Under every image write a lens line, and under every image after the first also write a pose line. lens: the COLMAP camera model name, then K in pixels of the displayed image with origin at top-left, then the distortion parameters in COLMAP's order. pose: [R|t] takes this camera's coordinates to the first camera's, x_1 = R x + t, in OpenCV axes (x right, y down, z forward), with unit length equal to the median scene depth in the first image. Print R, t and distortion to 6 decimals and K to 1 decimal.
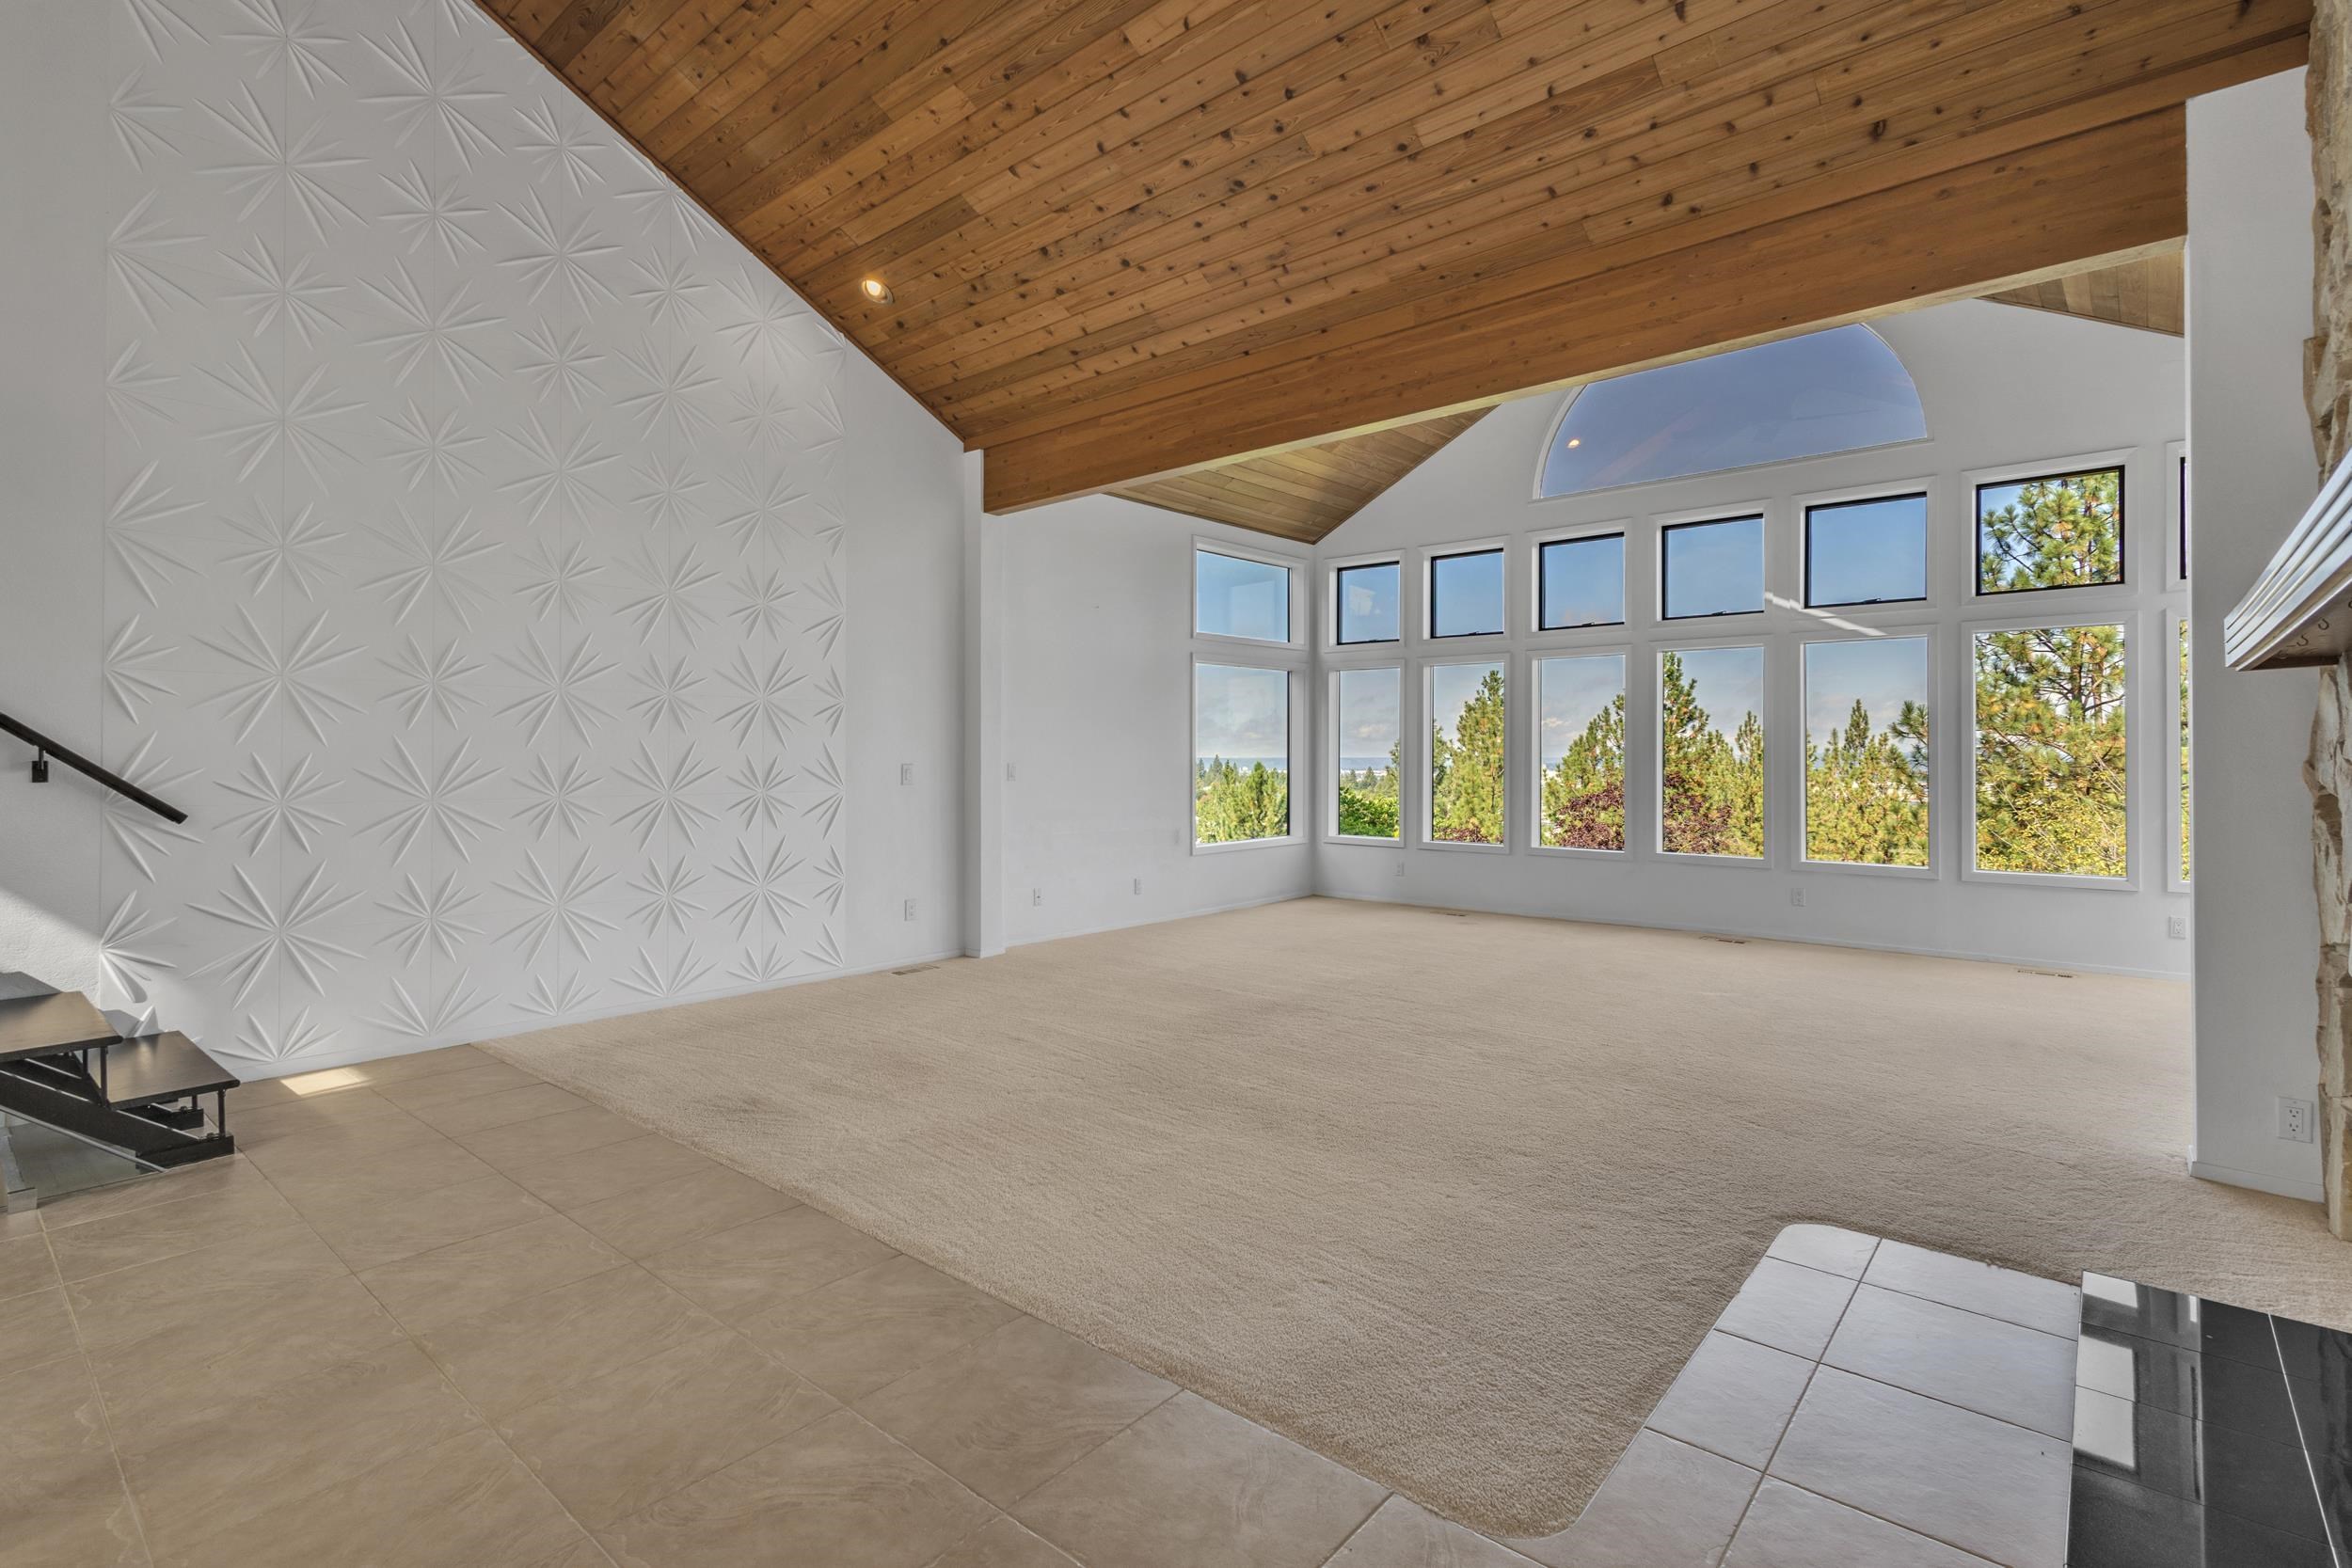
lens RADIAL K [[1104.6, 0, 1179.1], [0, 1104.6, 746.6], [0, 0, 1]] dist [0.003097, 0.000499]
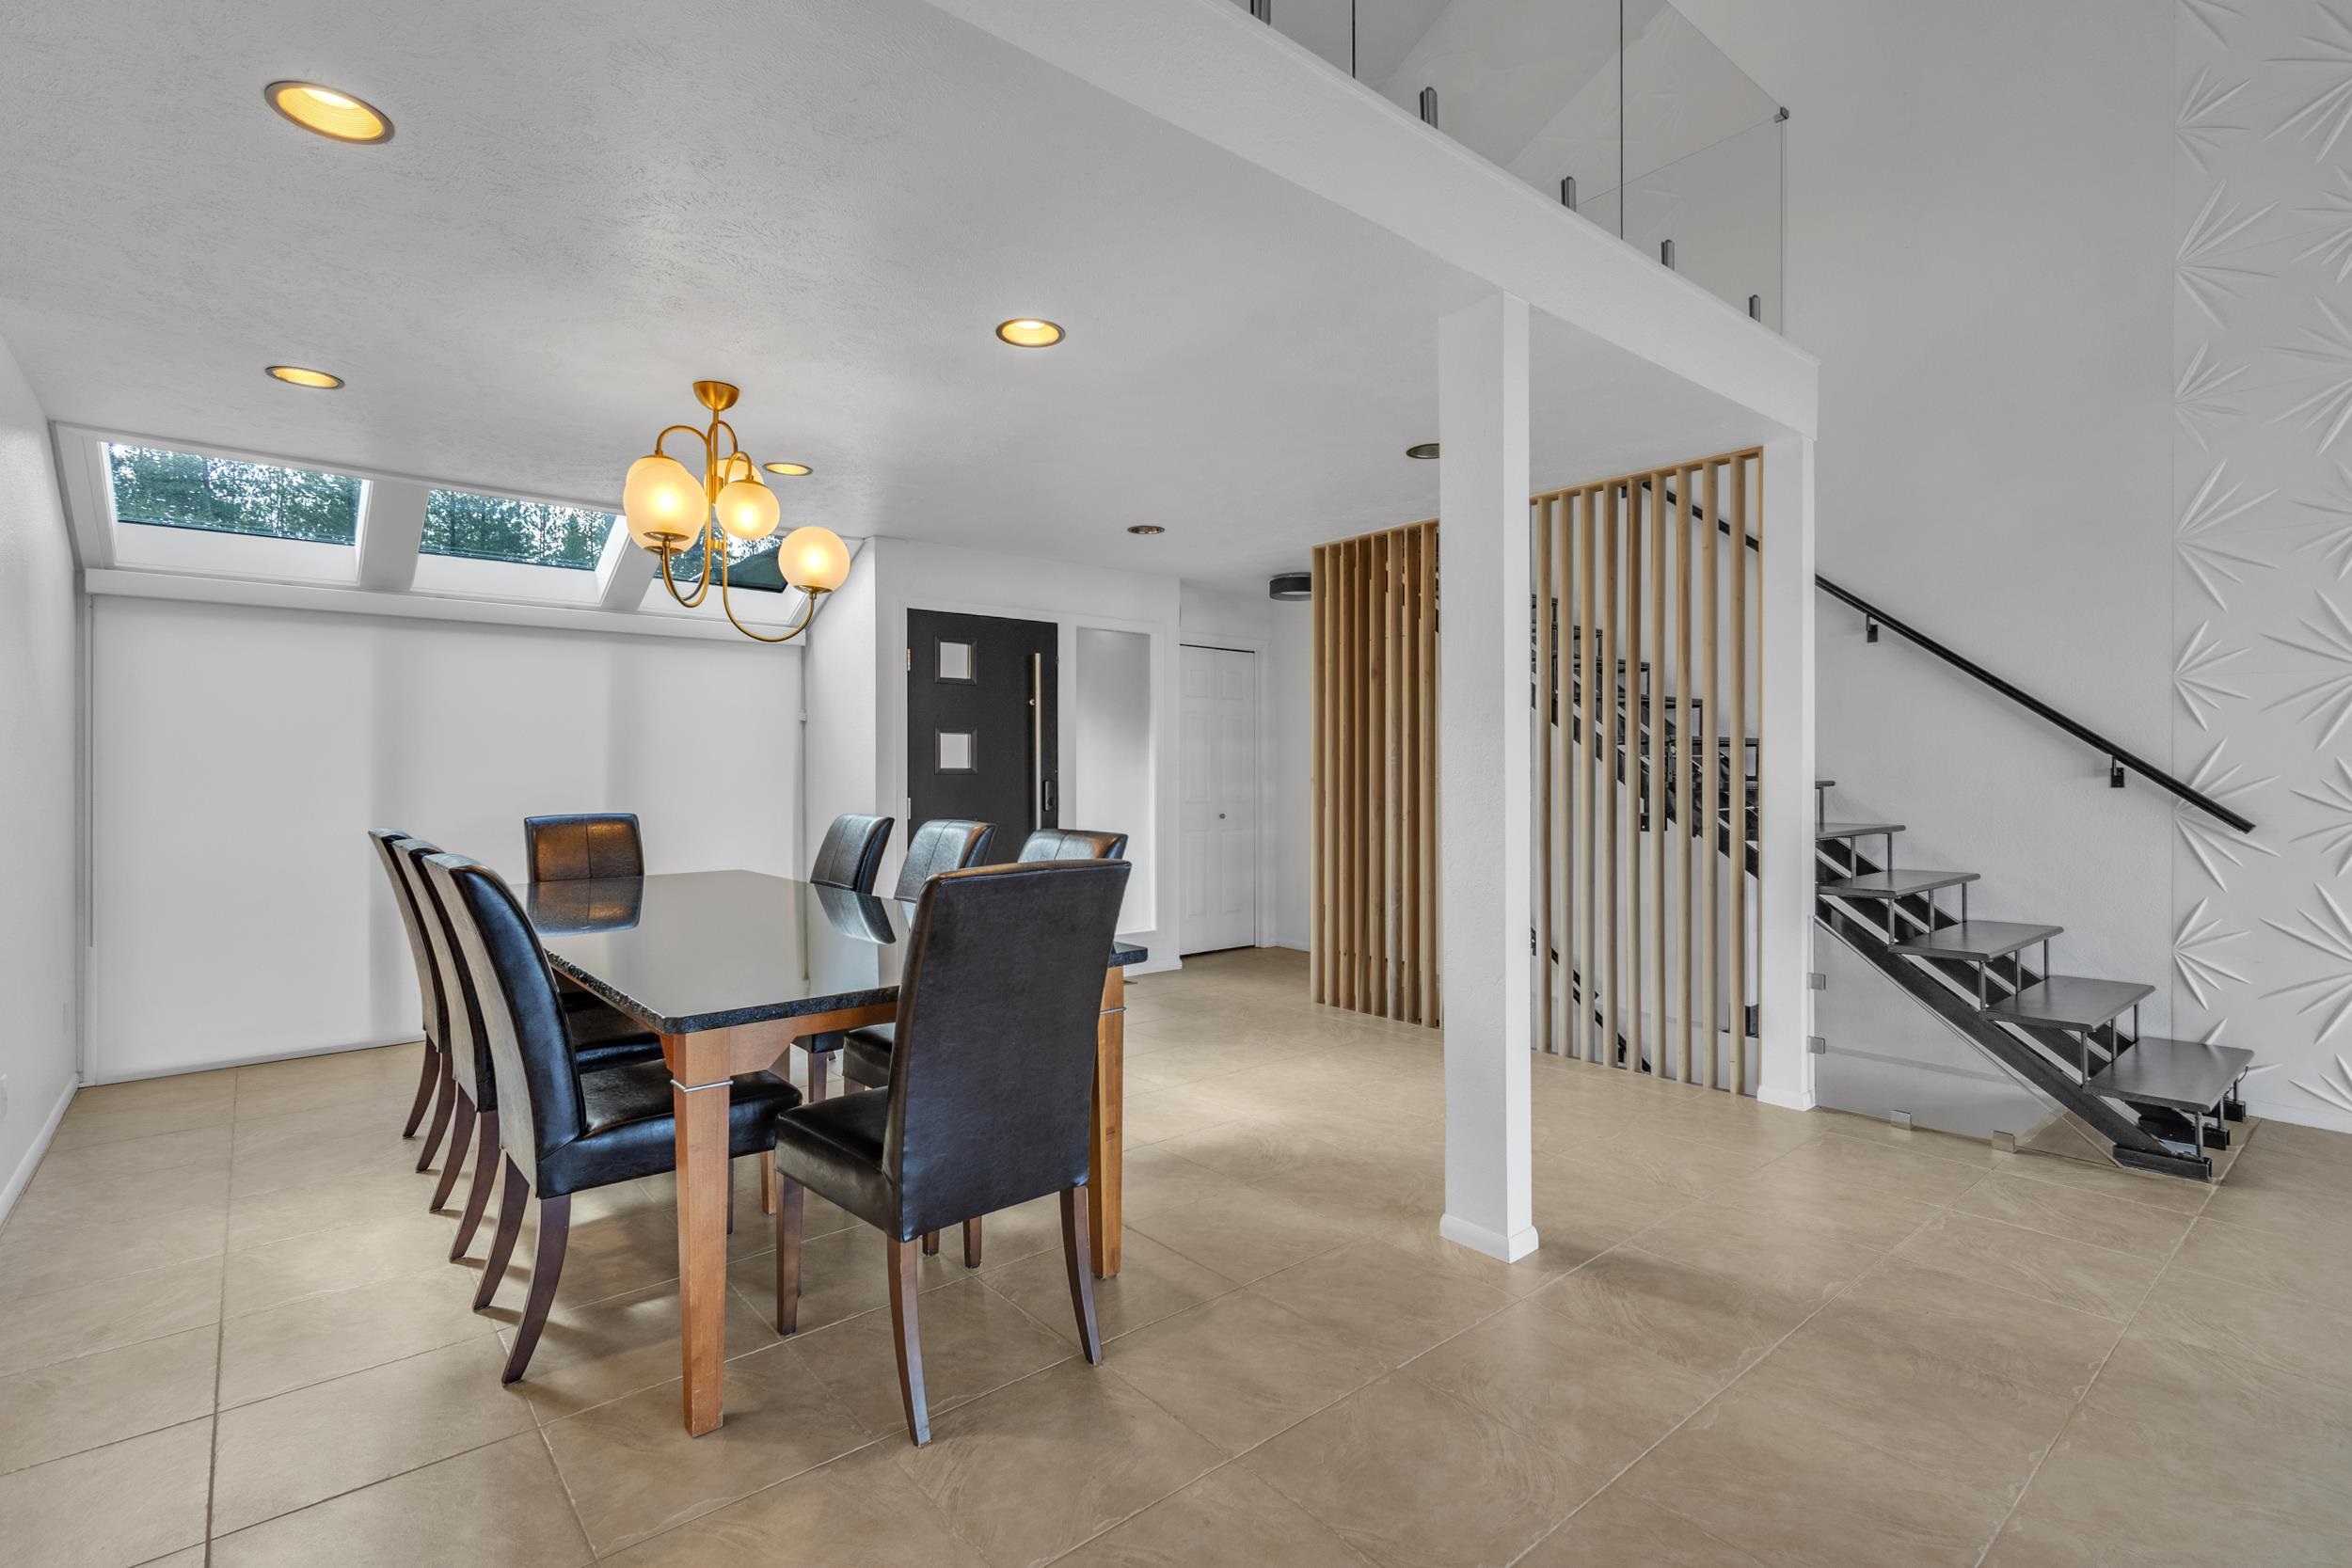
lens RADIAL K [[1090.1, 0, 1175.5], [0, 1090.1, 775.8], [0, 0, 1]] dist [0.005322, 0.000305]
pose [[-0.170104, 0.004524, -0.985416, 0.207036], [0.014454, 0.999893, 0.002095, 0.005039], [0.985320, -0.013887, -0.170151, 0.281810]]
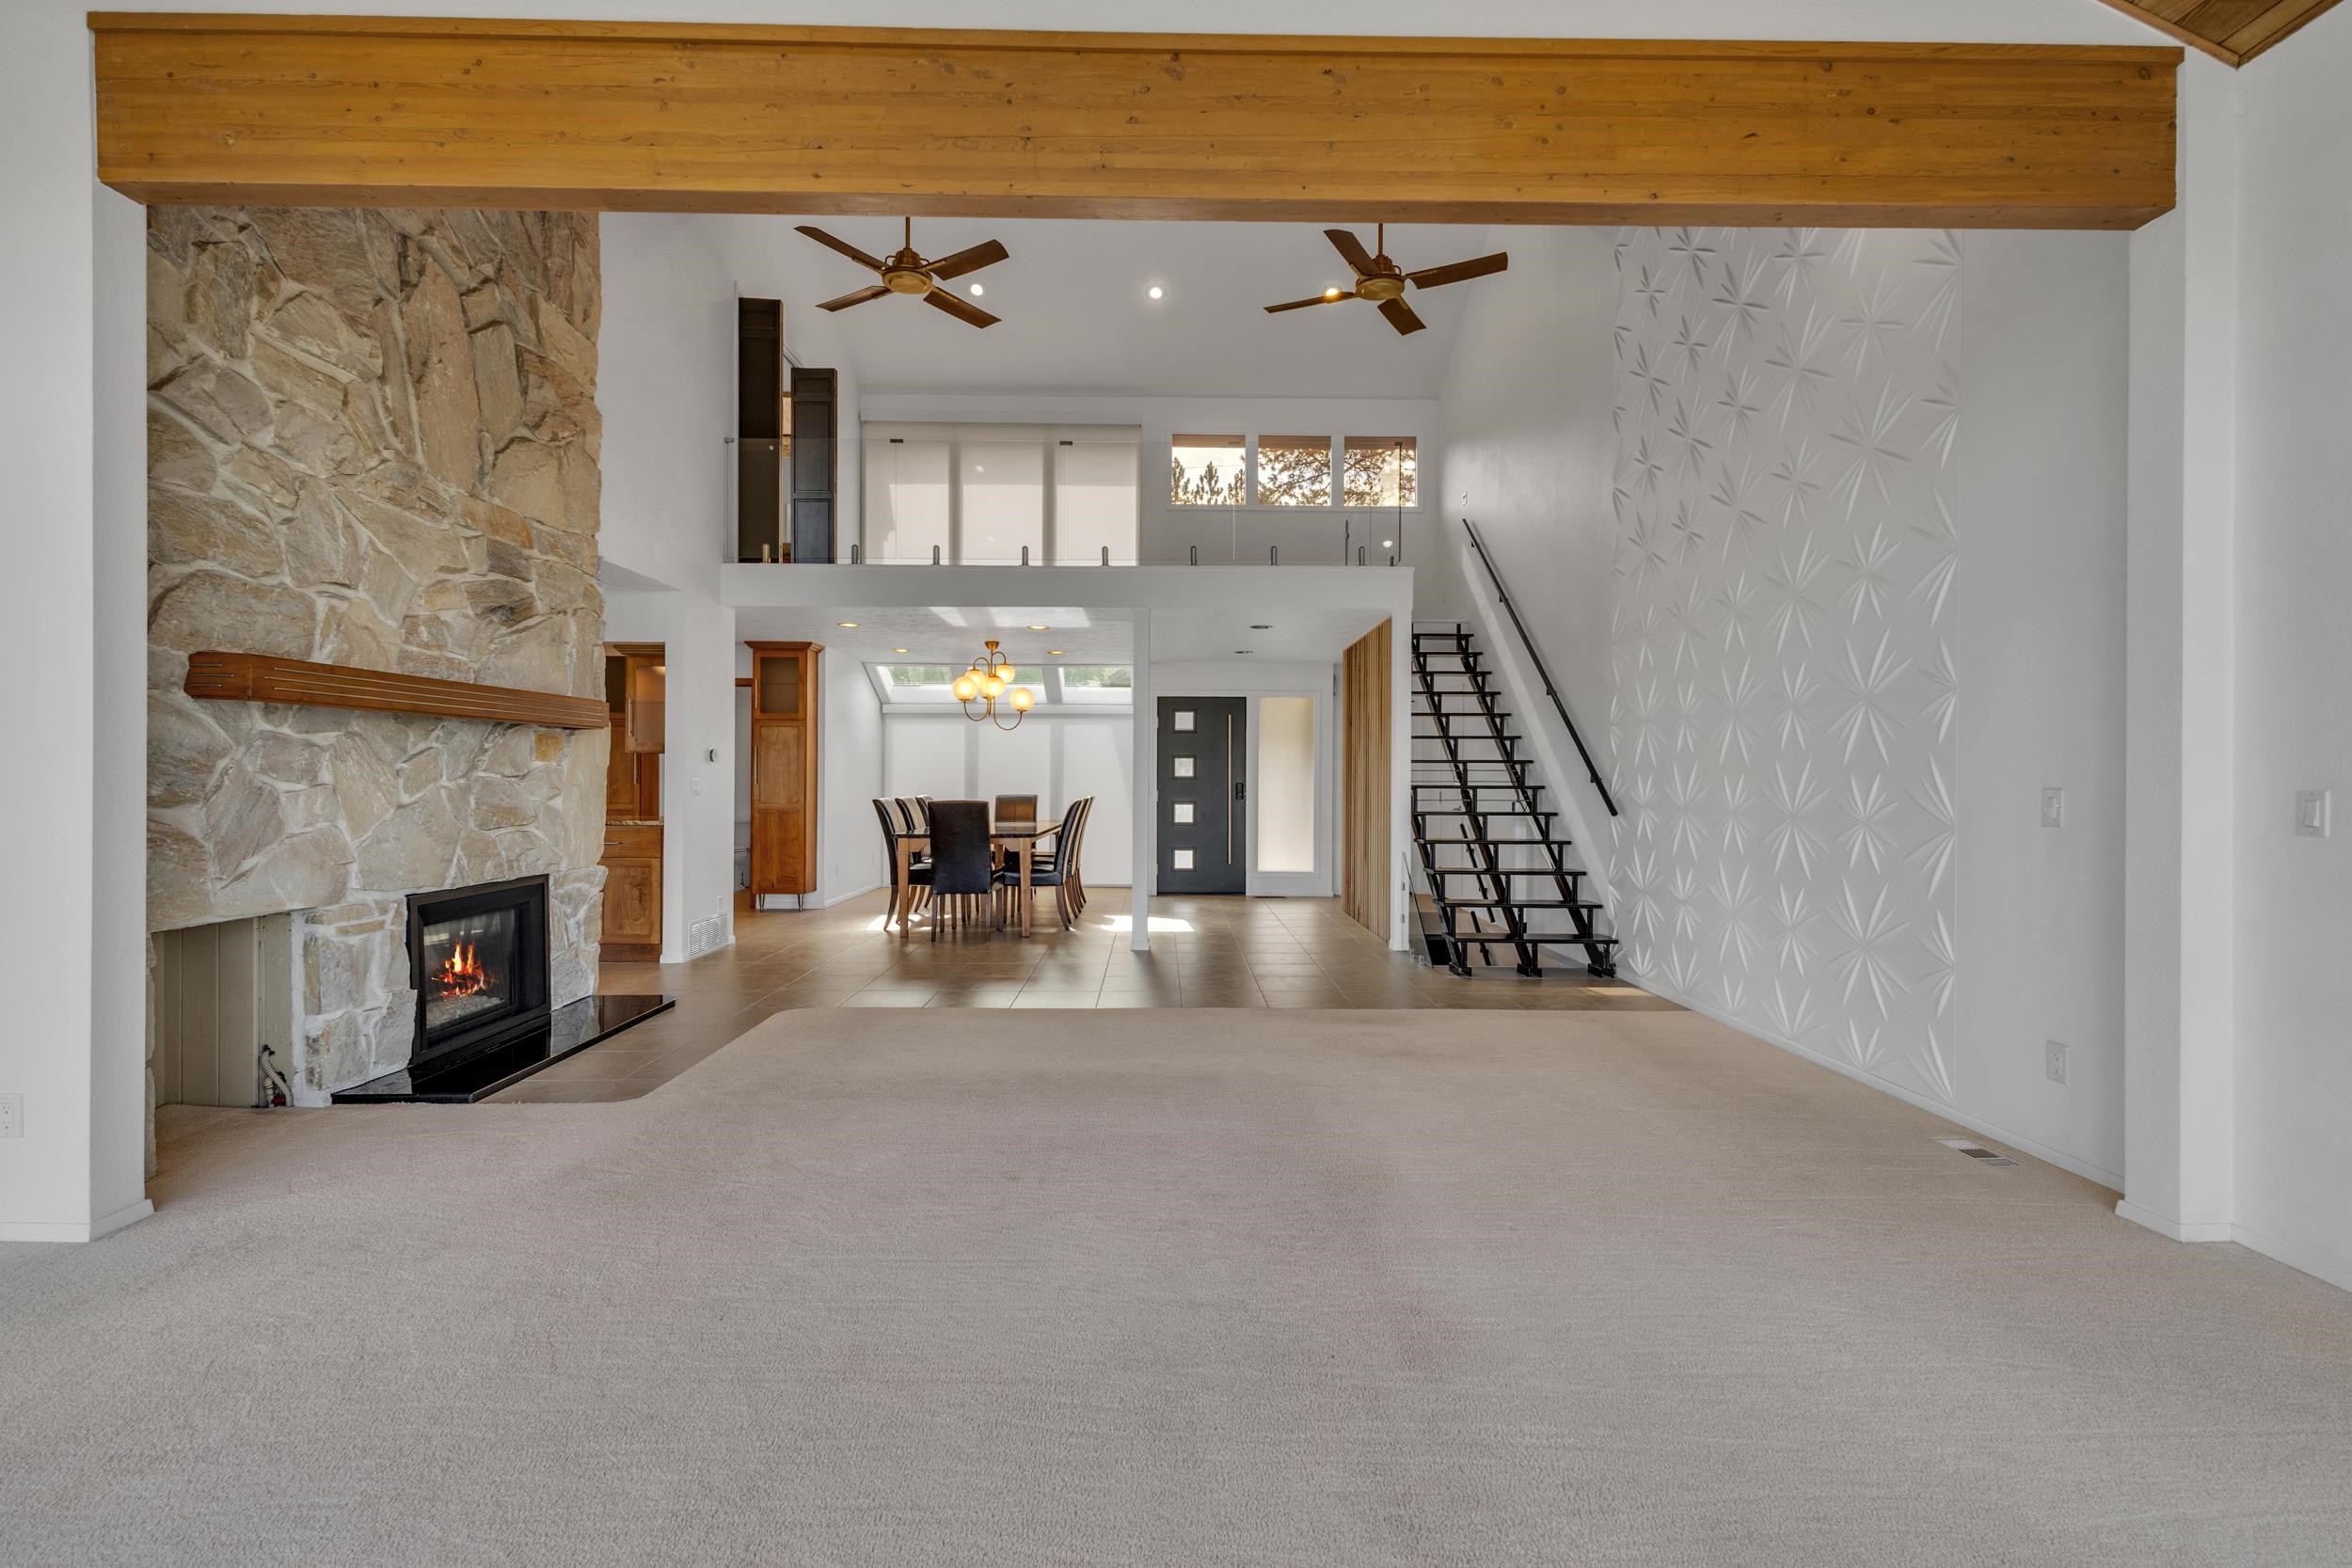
lens RADIAL K [[1090.1, 0, 1175.5], [0, 1090.1, 775.8], [0, 0, 1]] dist [0.005322, 0.000305]
pose [[-0.746072, -0.004524, -0.665850, 0.787104], [0.004625, 0.999918, -0.011977, 0.030039], [0.665849, -0.012016, -0.745990, 2.005057]]
